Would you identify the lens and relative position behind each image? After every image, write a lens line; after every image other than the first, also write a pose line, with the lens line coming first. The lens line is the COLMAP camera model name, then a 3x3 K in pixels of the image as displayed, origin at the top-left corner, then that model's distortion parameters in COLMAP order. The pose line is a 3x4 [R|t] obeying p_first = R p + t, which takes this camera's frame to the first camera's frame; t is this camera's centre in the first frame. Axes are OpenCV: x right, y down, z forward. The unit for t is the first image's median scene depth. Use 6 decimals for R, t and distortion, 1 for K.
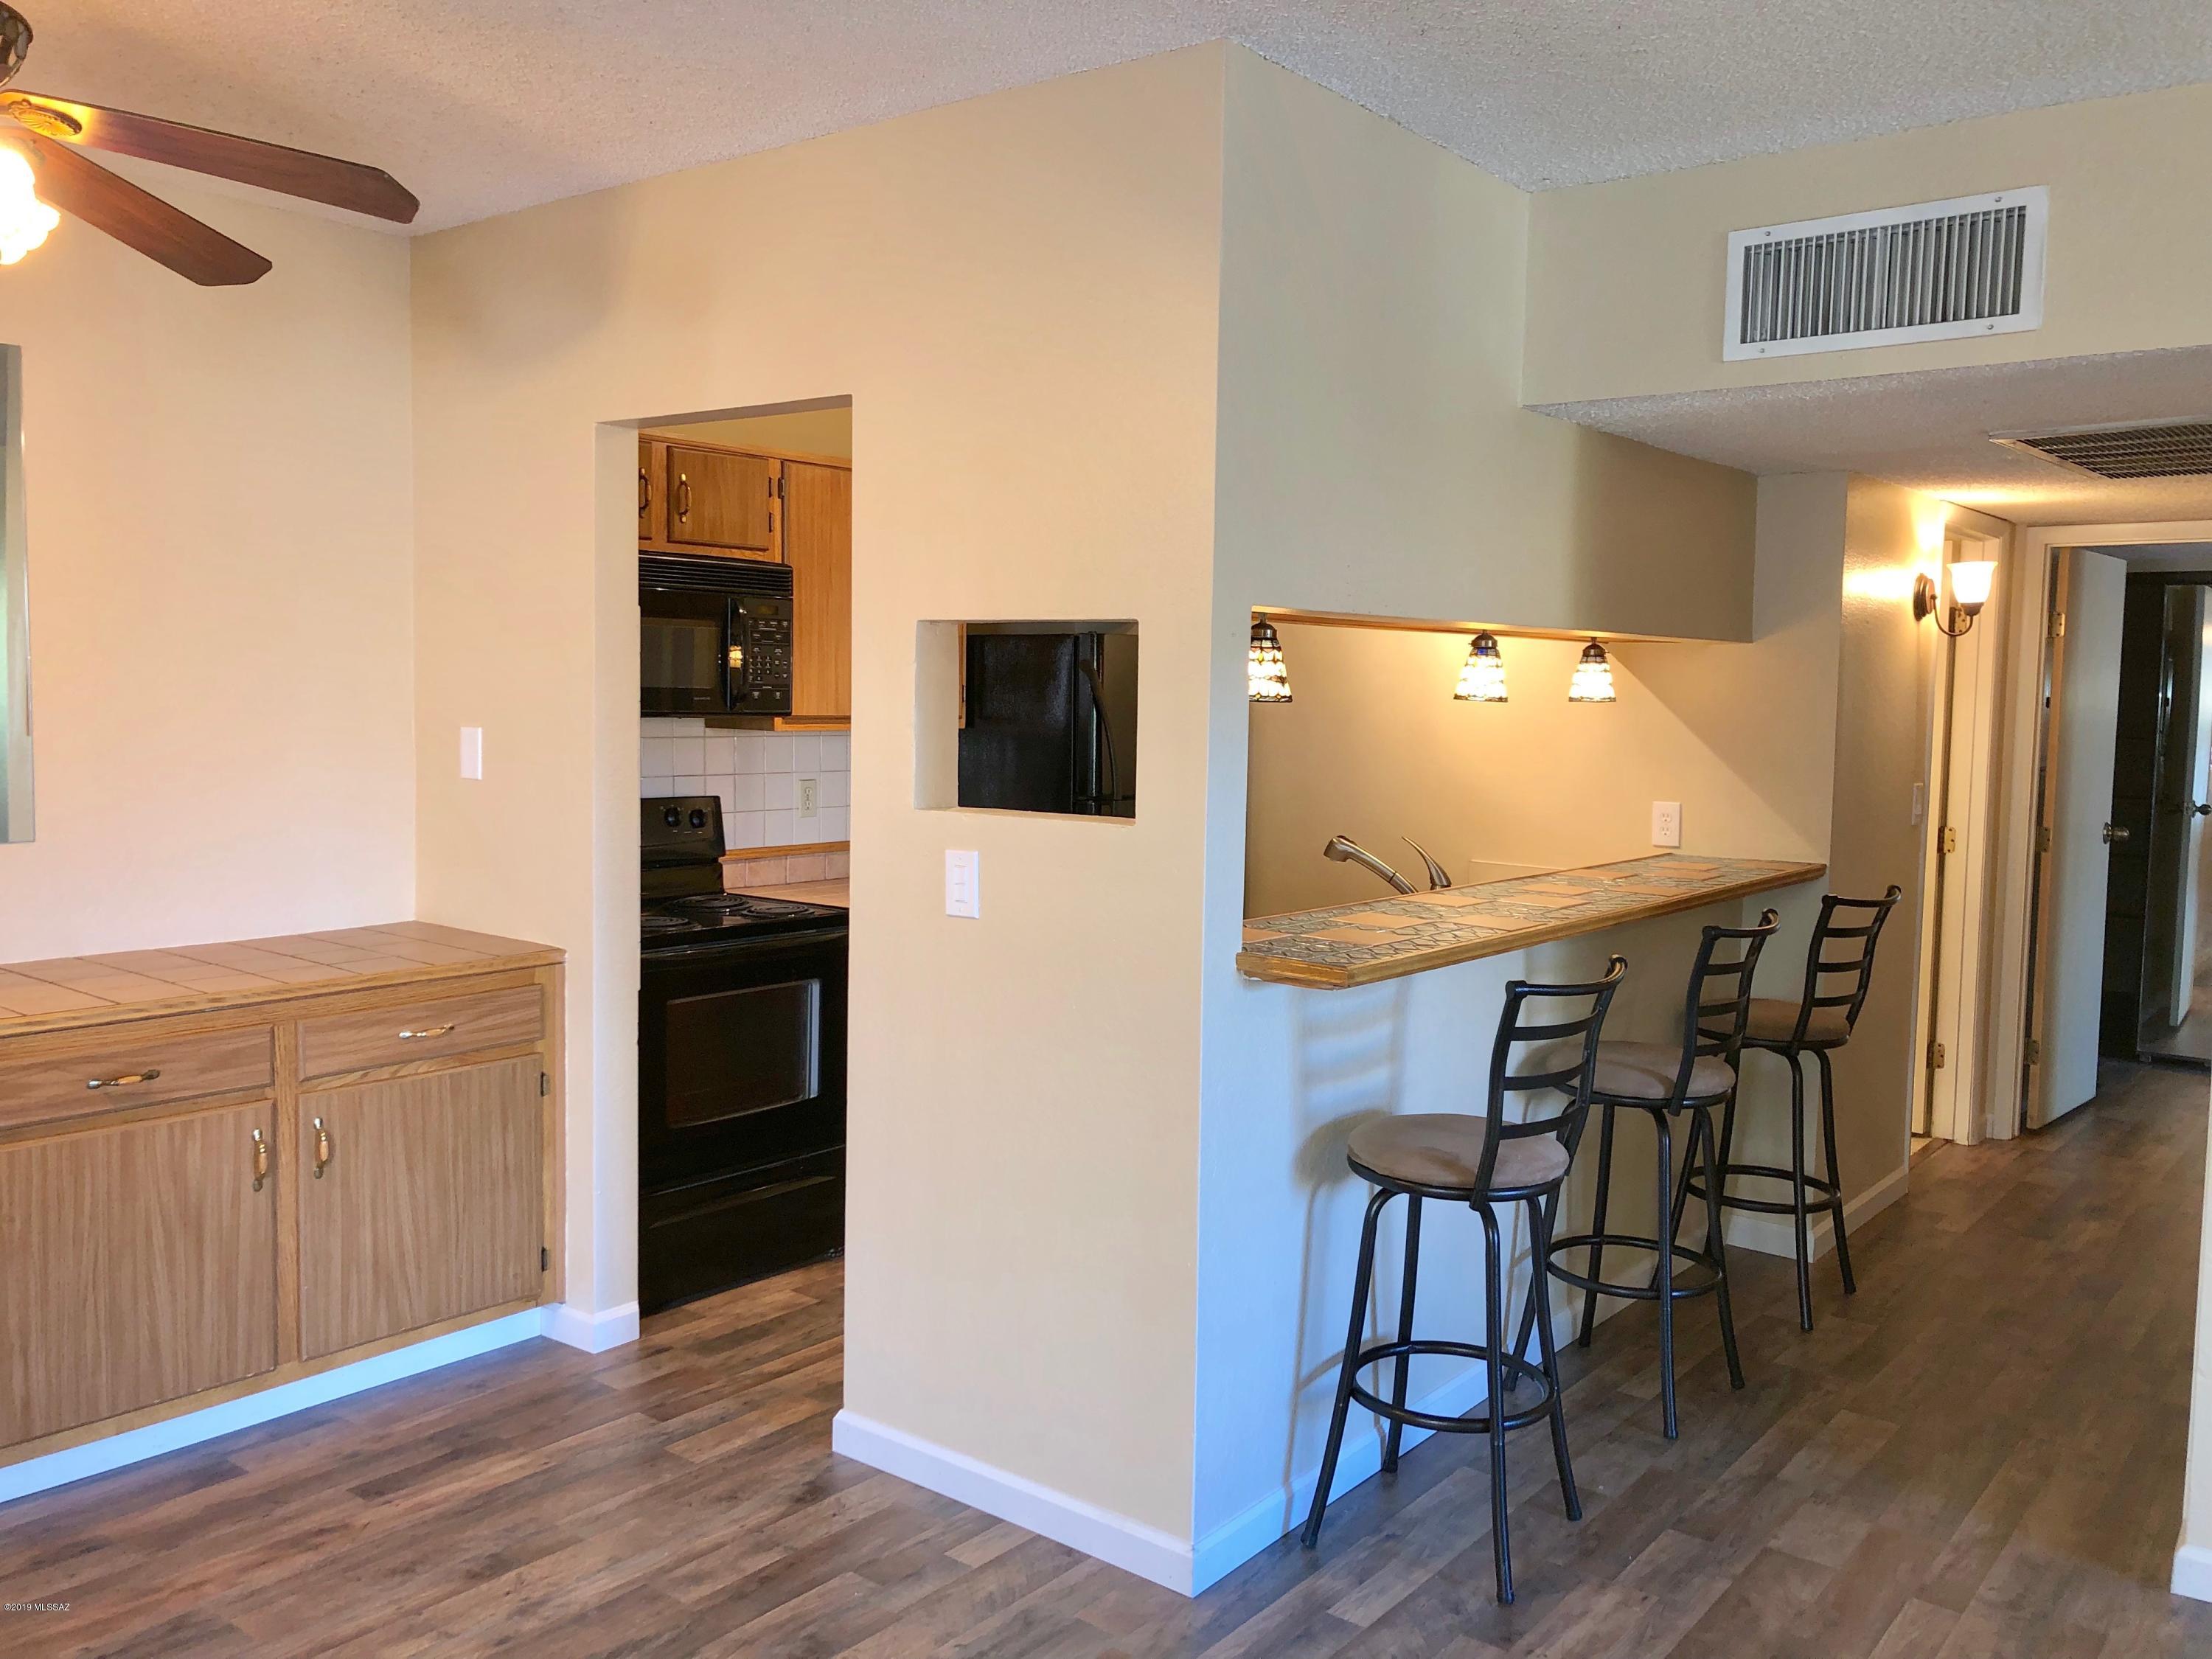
lens RADIAL K [[1789.0, 0, 1106.0], [0, 1789.0, 829.5], [0, 0, 1]] dist [0.059733, -0.069871]
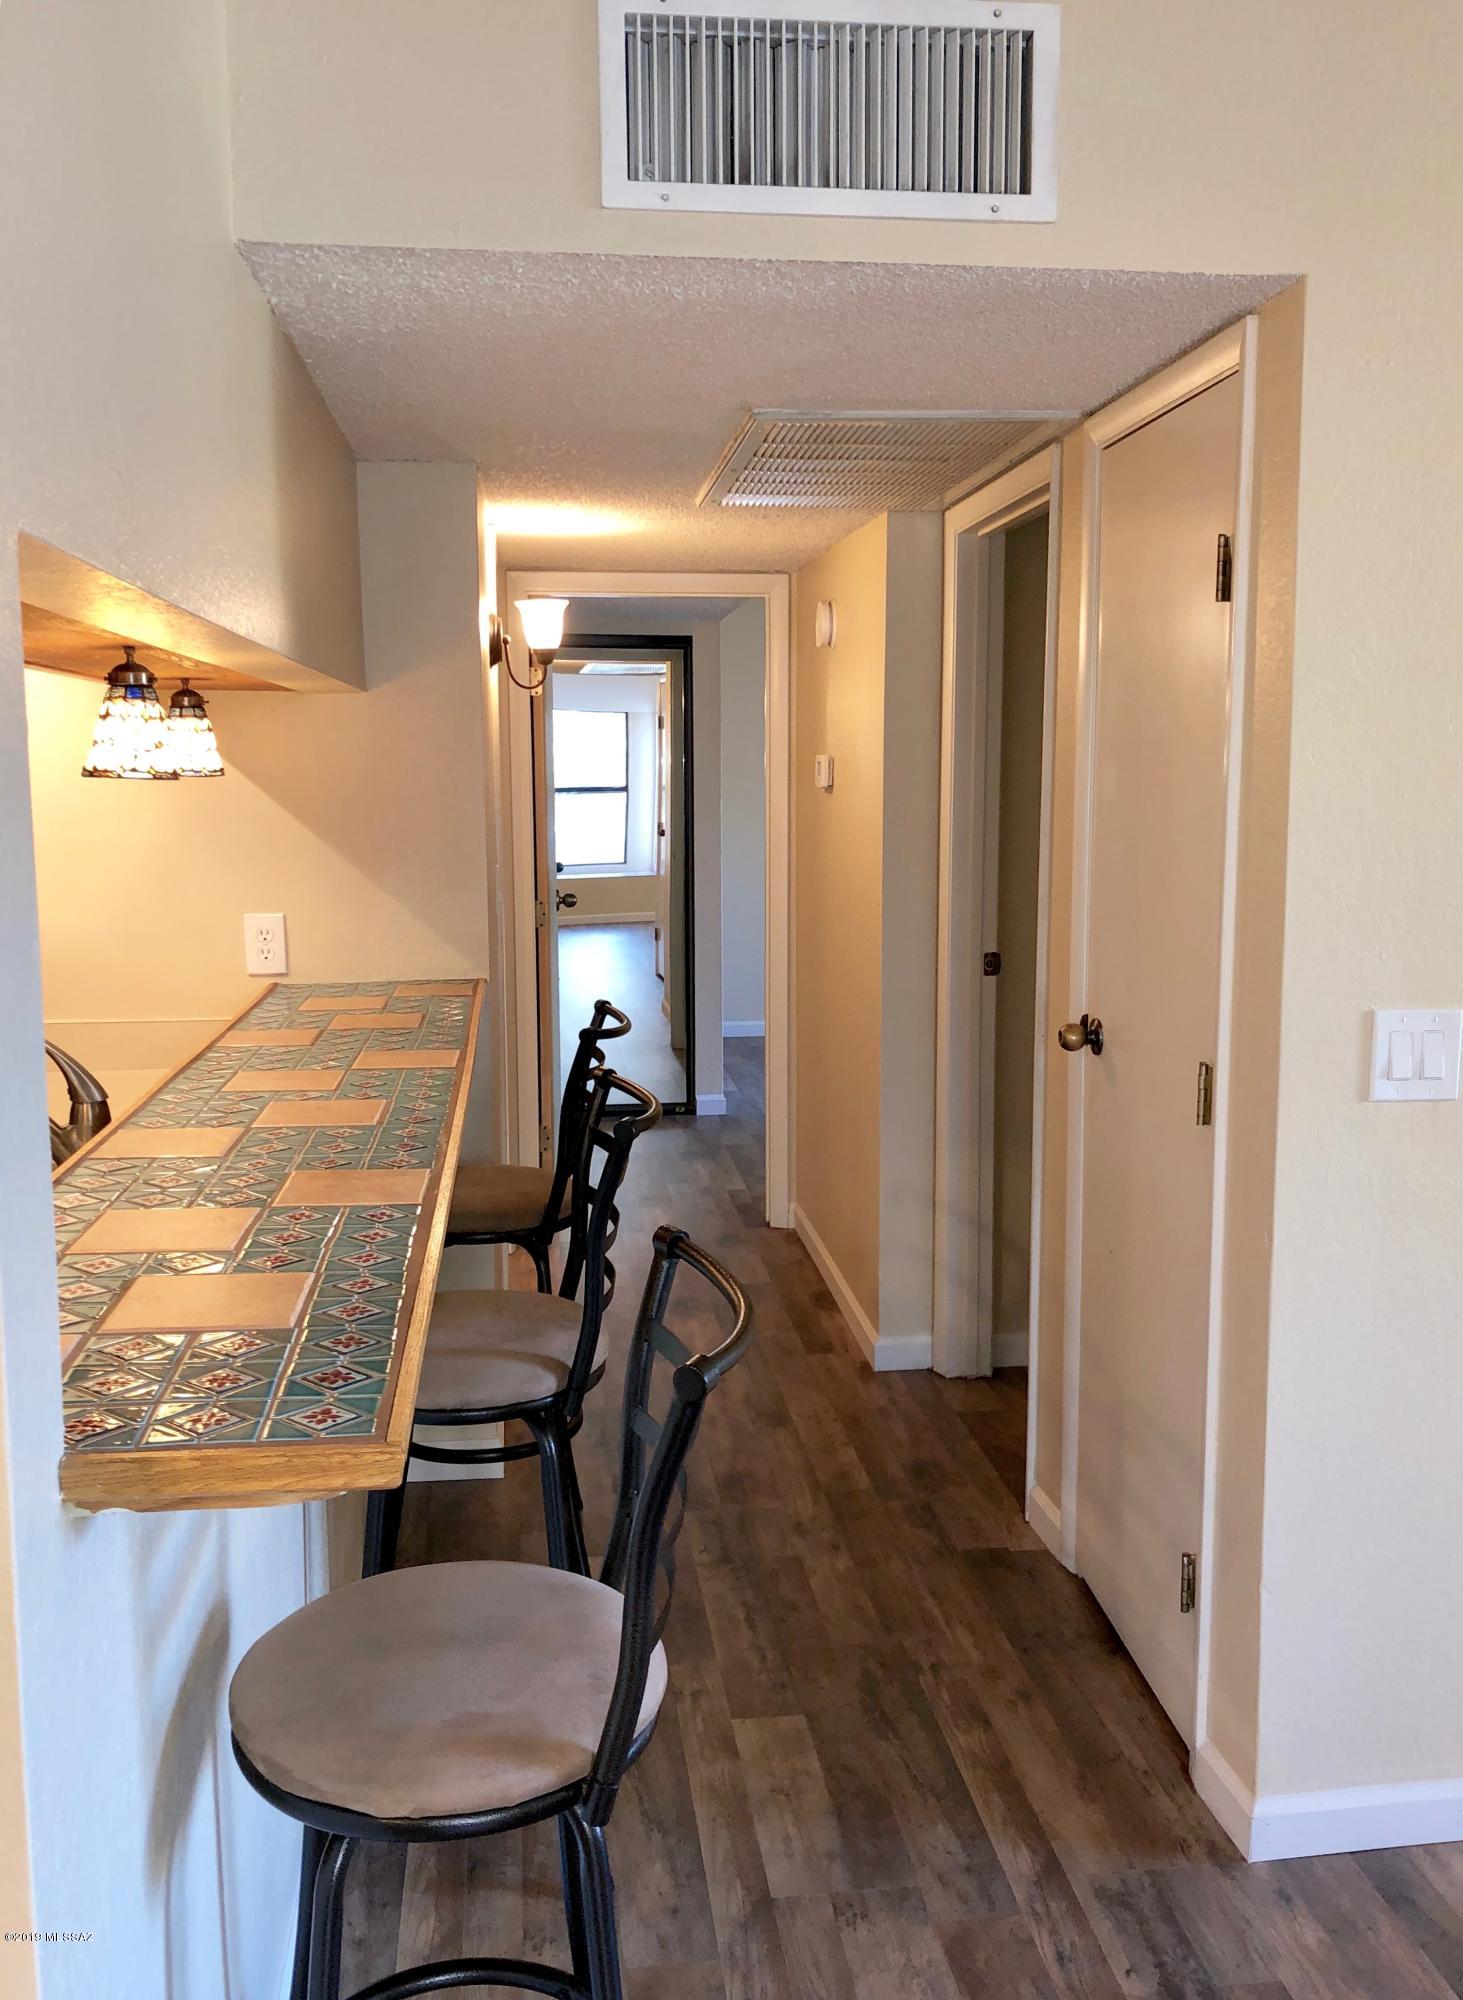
lens RADIAL K [[1708.2, 0, 735.7], [0, 1708.2, 988.2], [0, 0, 1]] dist [0.014474, 0.003554]
pose [[0.700578, -0.112909, 0.704586, -0.062520], [0.074103, 0.993575, 0.085538, -0.044682], [-0.709718, -0.007715, 0.704444, 0.565429]]
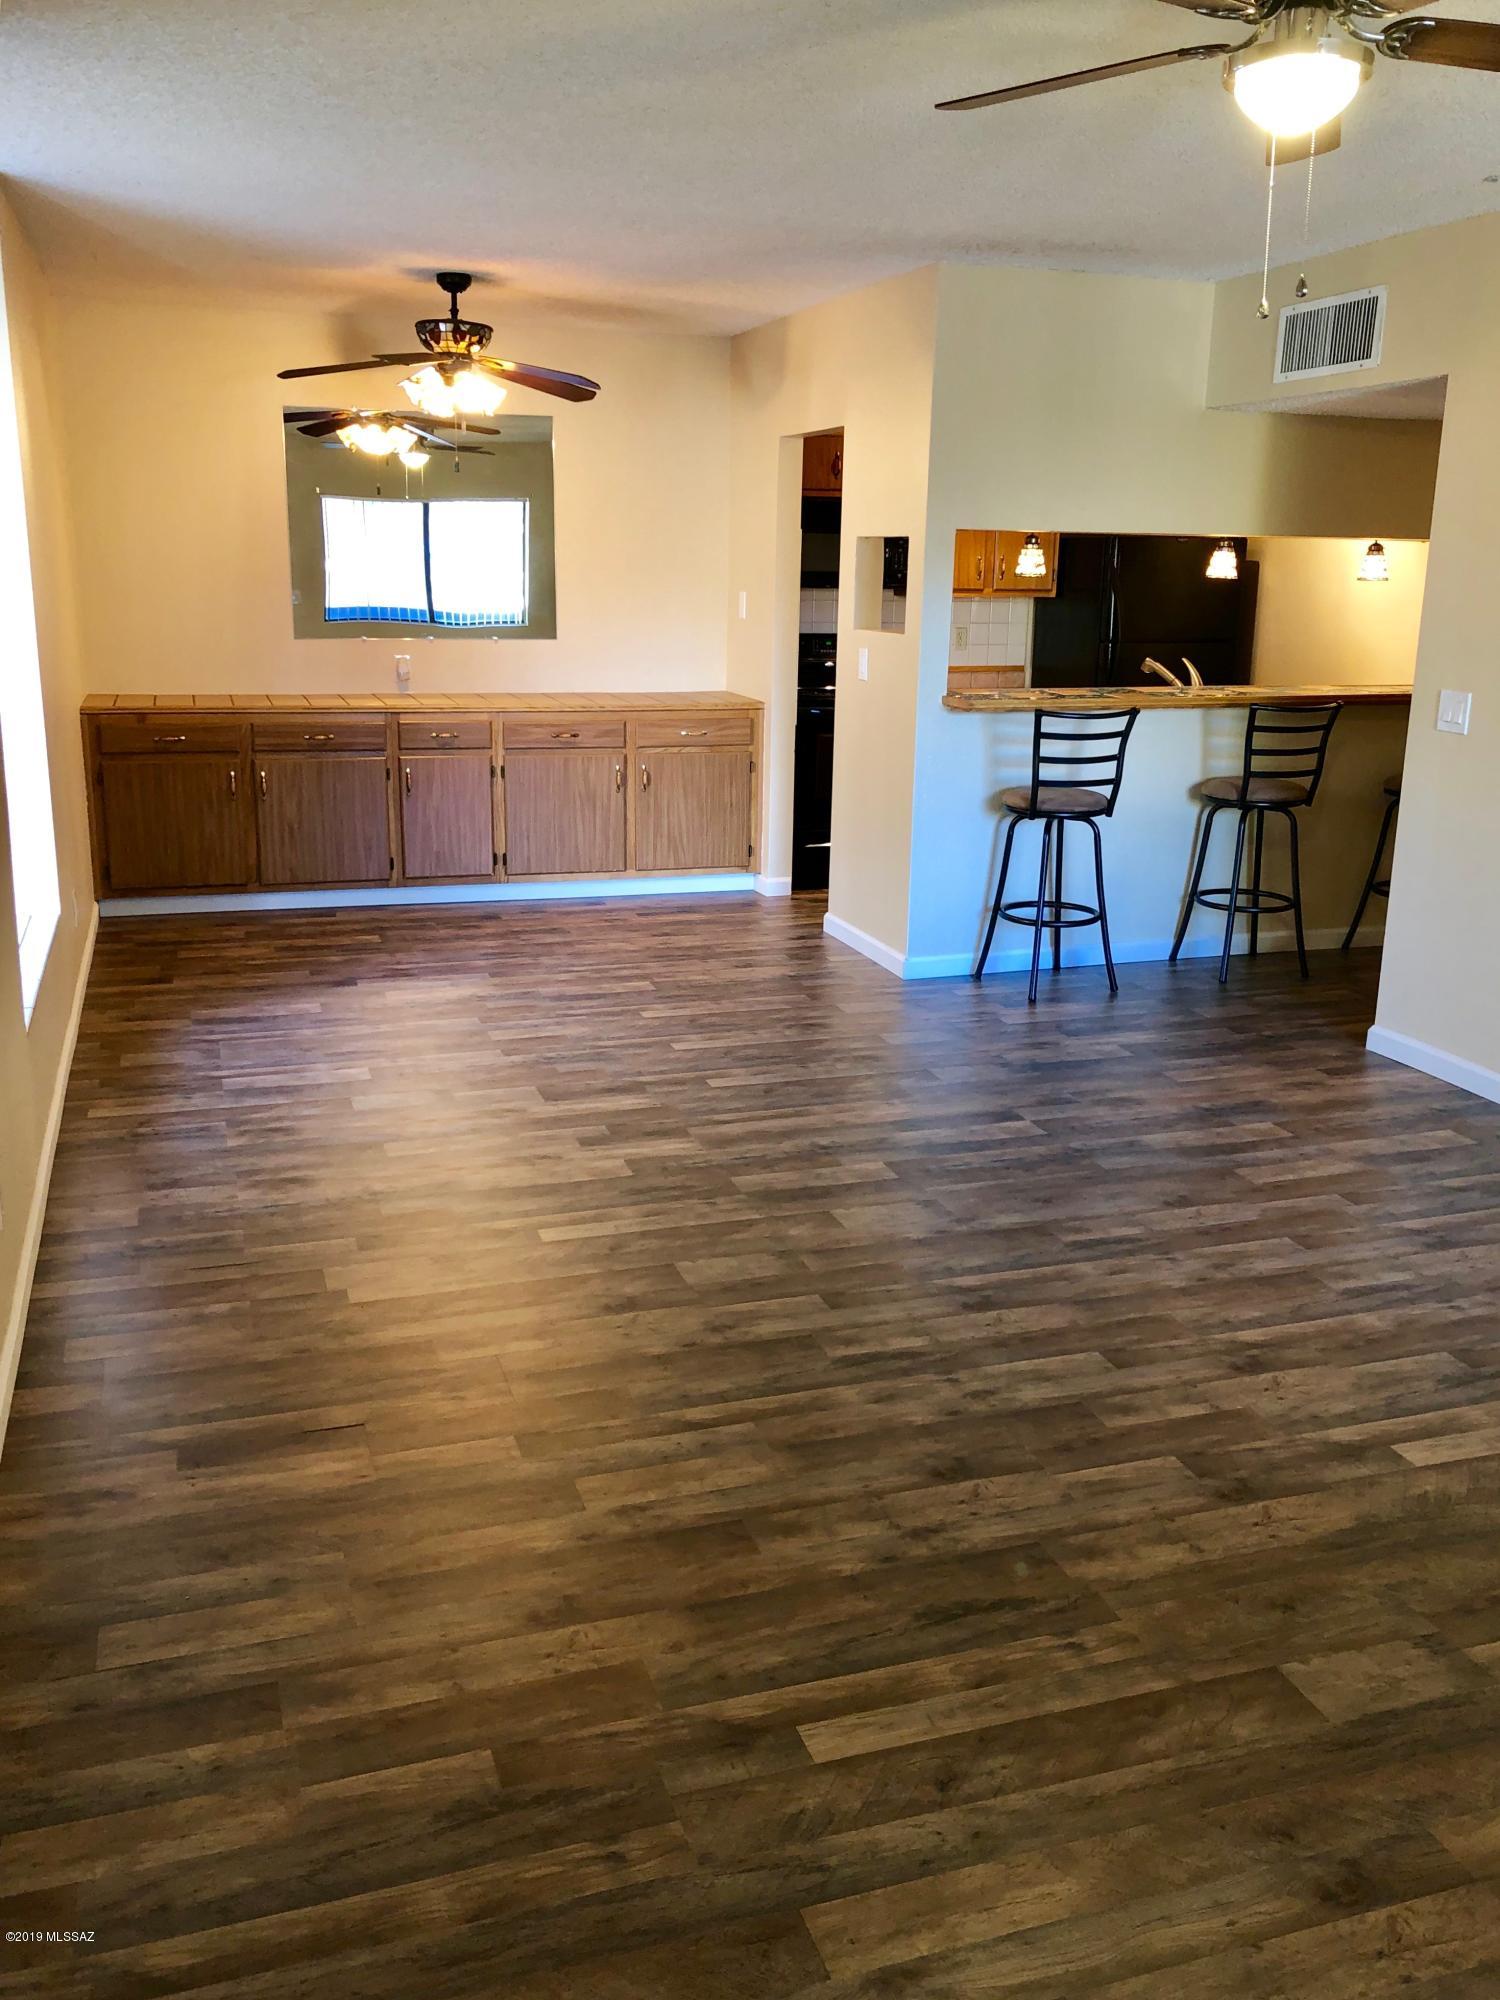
lens RADIAL K [[1671.6, 0, 750.0], [0, 1671.6, 1000.0], [0, 0, 1]] dist [0.151983, -0.385919]
pose [[0.835894, 0.134766, -0.532089, 0.893783], [-0.043344, 0.982570, 0.180771, 0.064595], [0.547176, -0.128043, 0.827166, -0.766417]]
